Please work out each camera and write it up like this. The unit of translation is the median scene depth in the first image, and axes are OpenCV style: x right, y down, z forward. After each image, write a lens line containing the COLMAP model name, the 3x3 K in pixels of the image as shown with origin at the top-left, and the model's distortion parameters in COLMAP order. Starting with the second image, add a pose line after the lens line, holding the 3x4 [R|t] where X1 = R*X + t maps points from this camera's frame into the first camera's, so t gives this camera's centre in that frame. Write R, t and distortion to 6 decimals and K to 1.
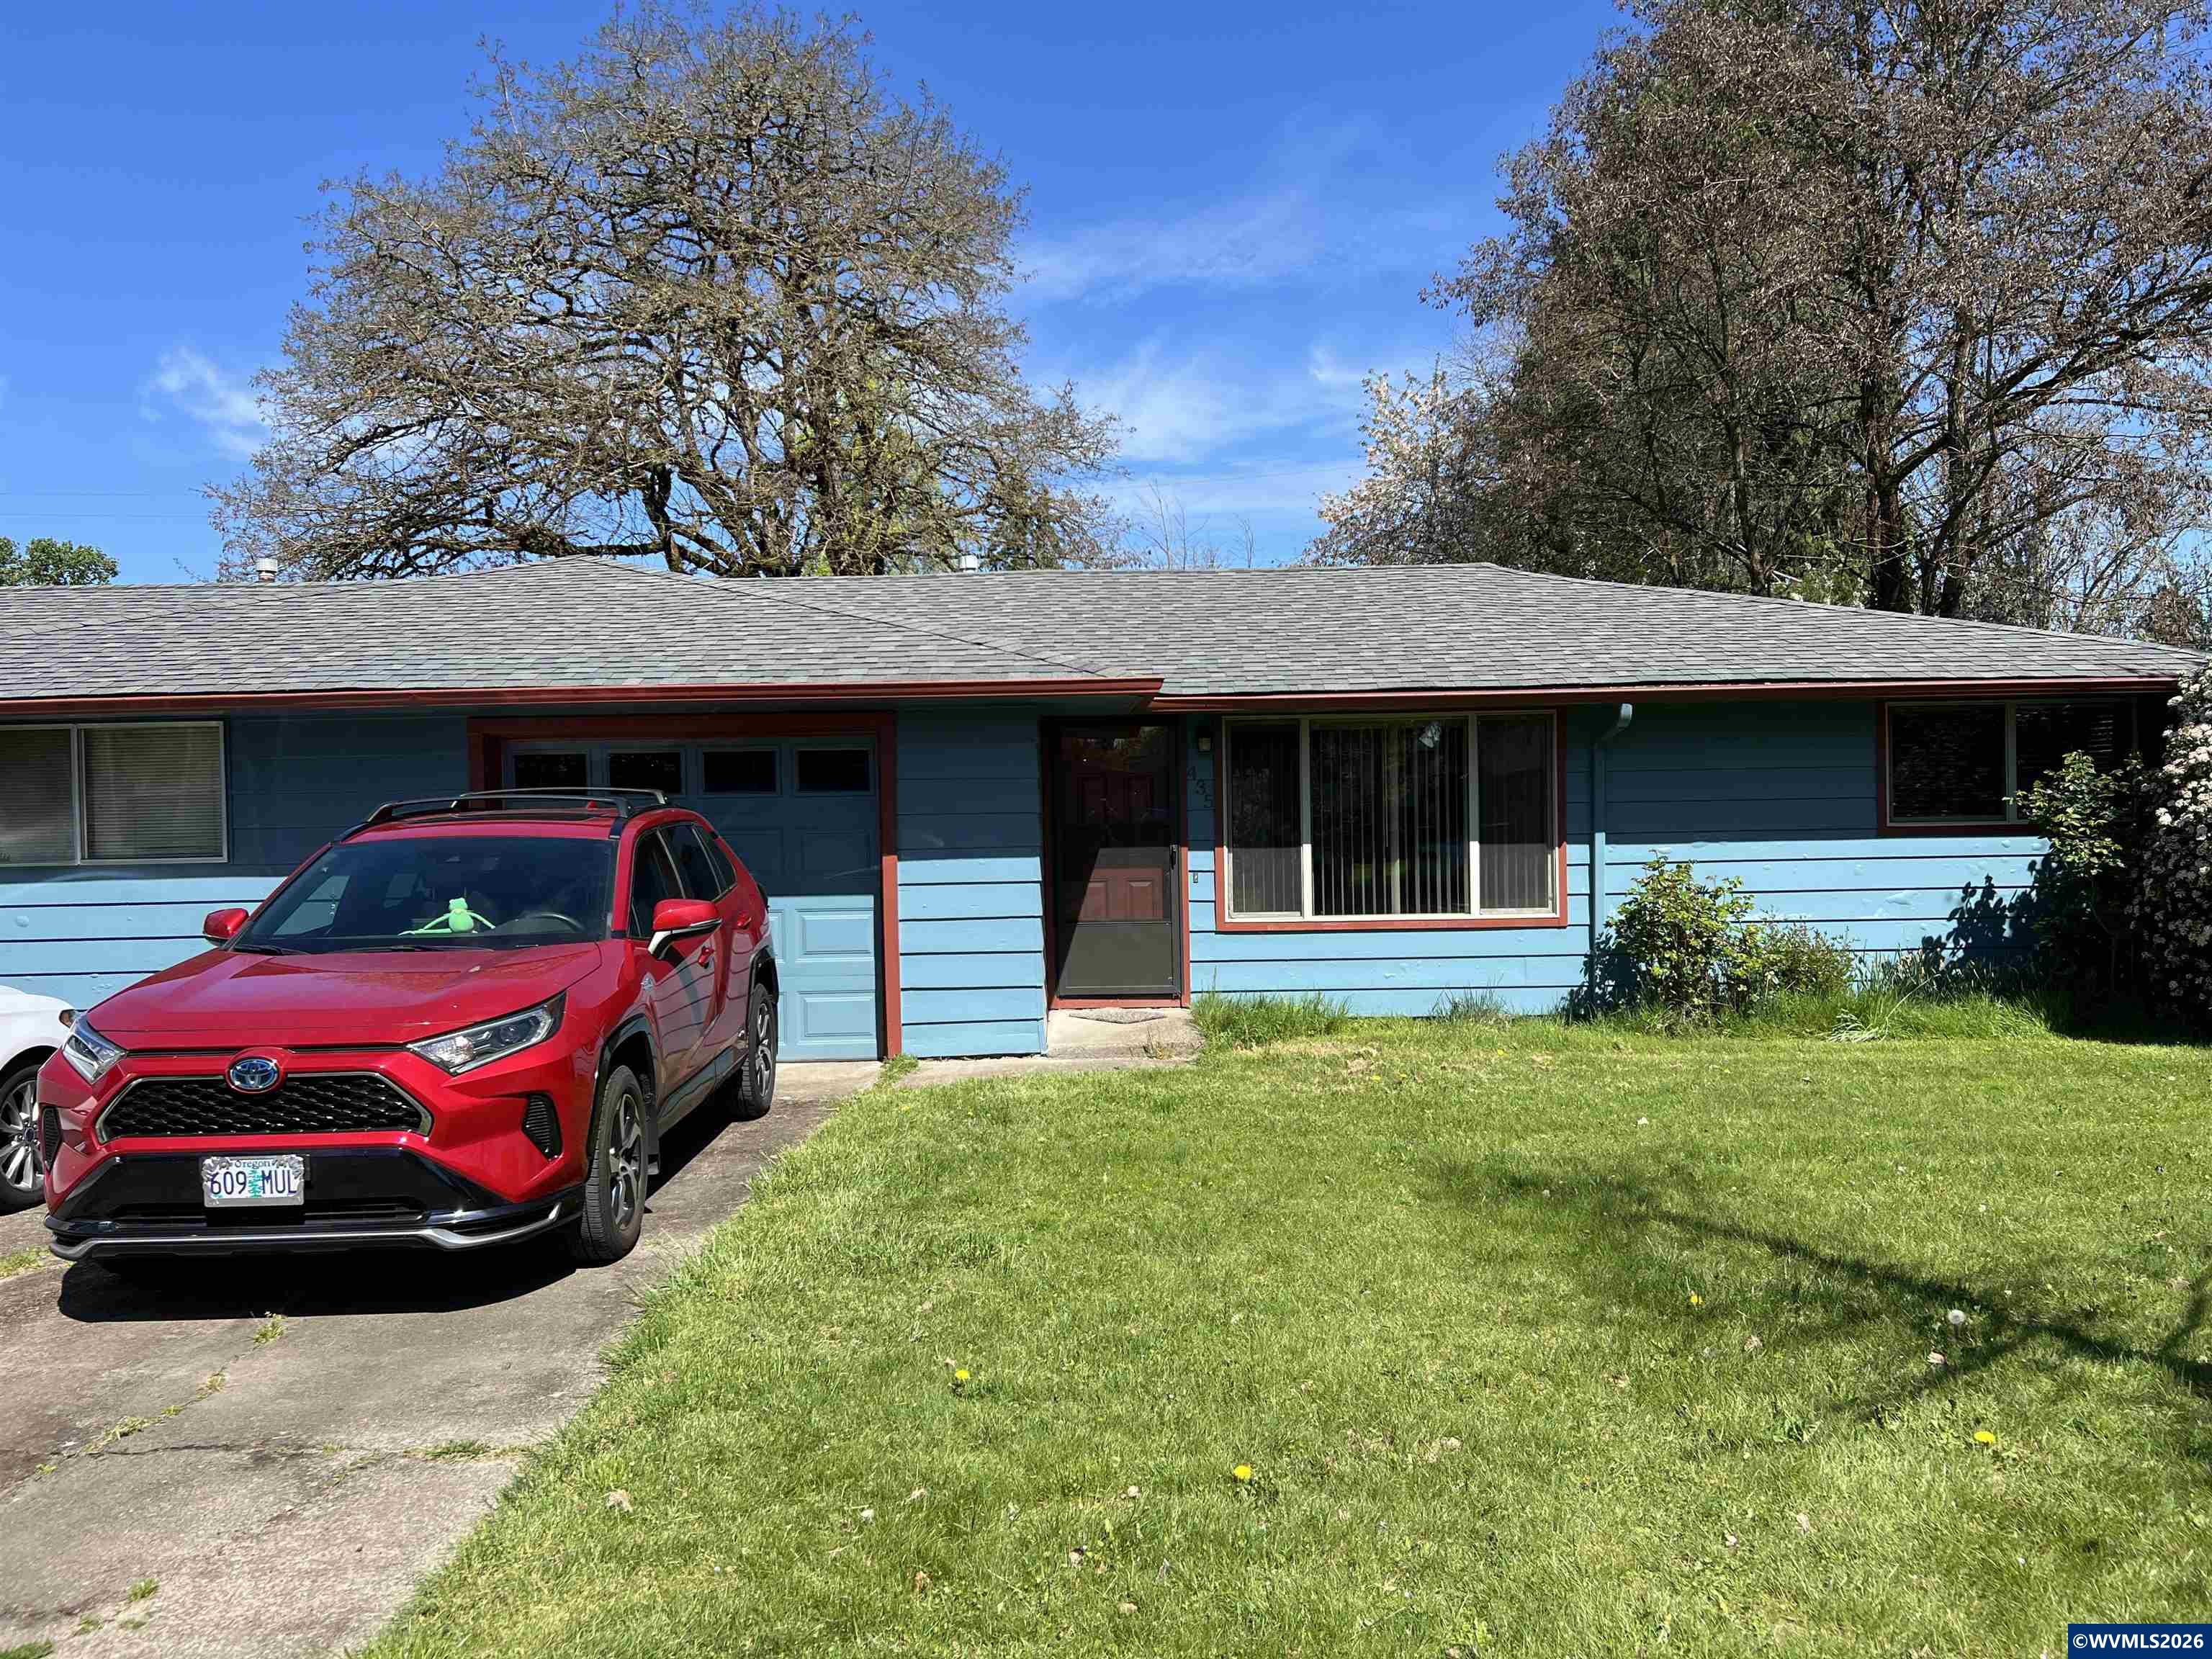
lens RADIAL K [[1667.1, 0, 1100.9], [0, 1667.1, 837.9], [0, 0, 1]] dist [0.025935, -0.032792]
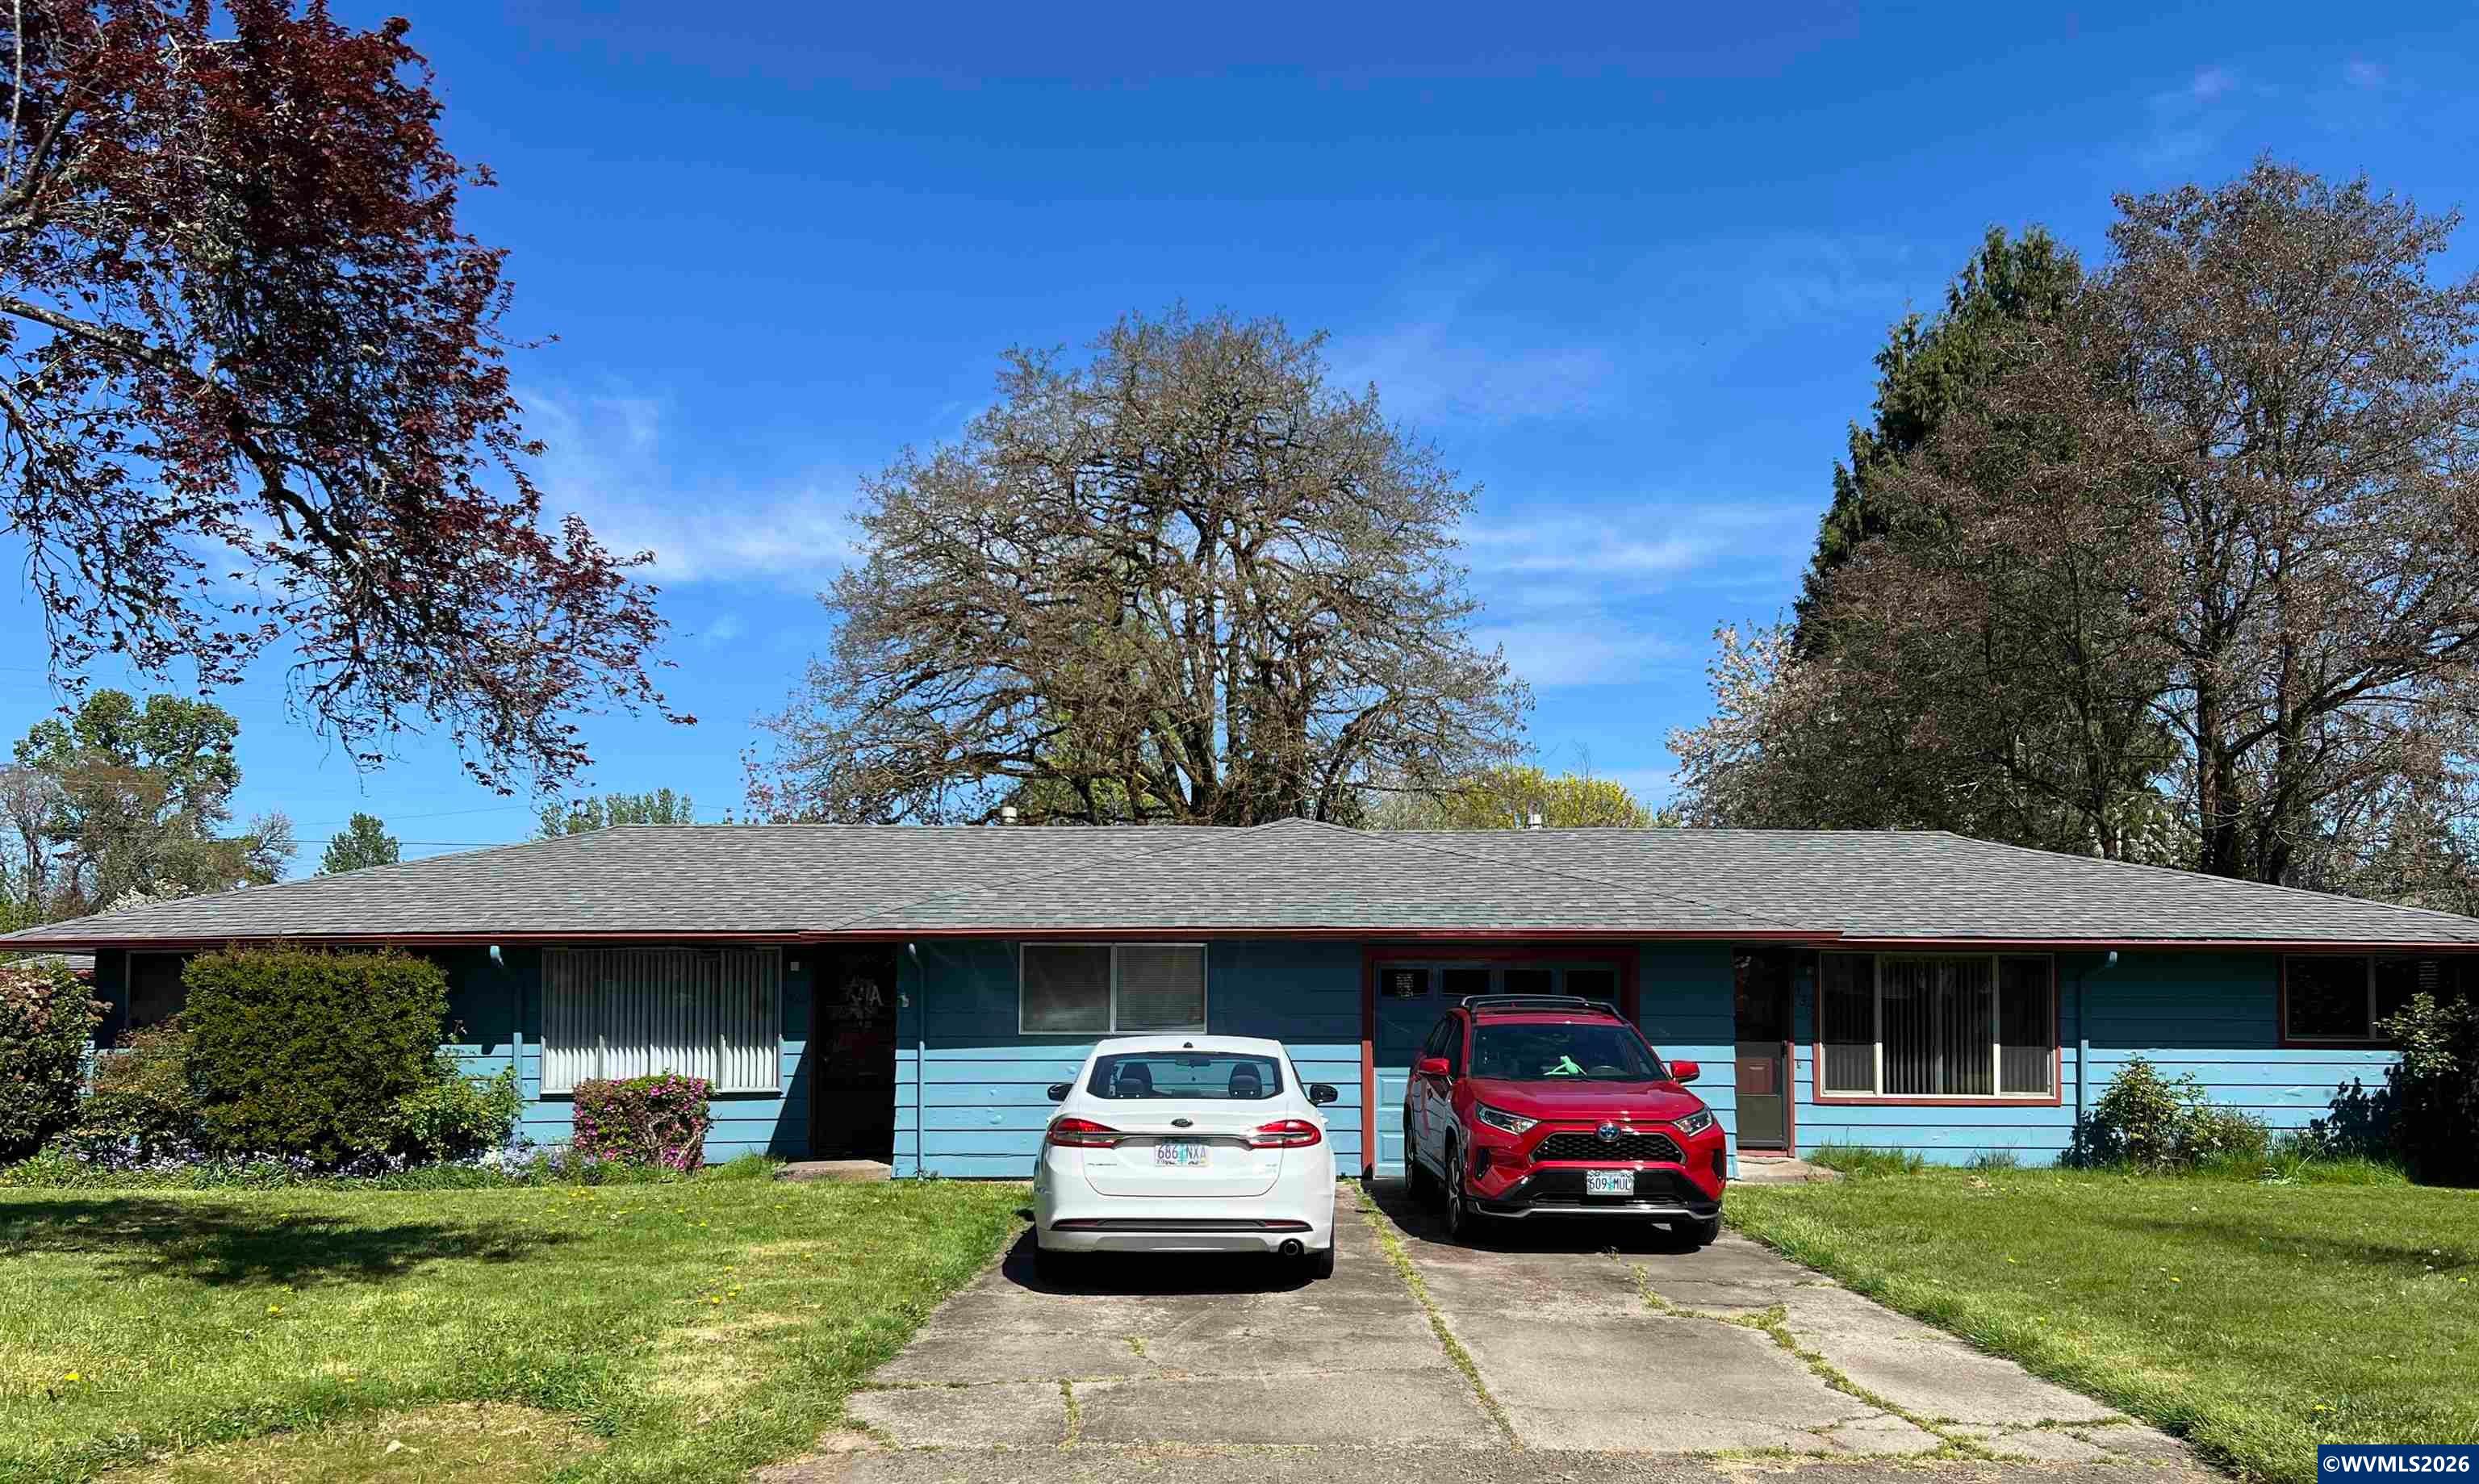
lens RADIAL K [[1834.7, 0, 1292.8], [0, 1834.7, 951.2], [0, 0, 1]] dist [0.031868, -0.008769]
pose [[0.999414, 0.025634, 0.022681, -0.414801], [-0.024435, 0.998367, -0.051629, 0.018885], [-0.023968, 0.051044, 0.998409, -0.559086]]
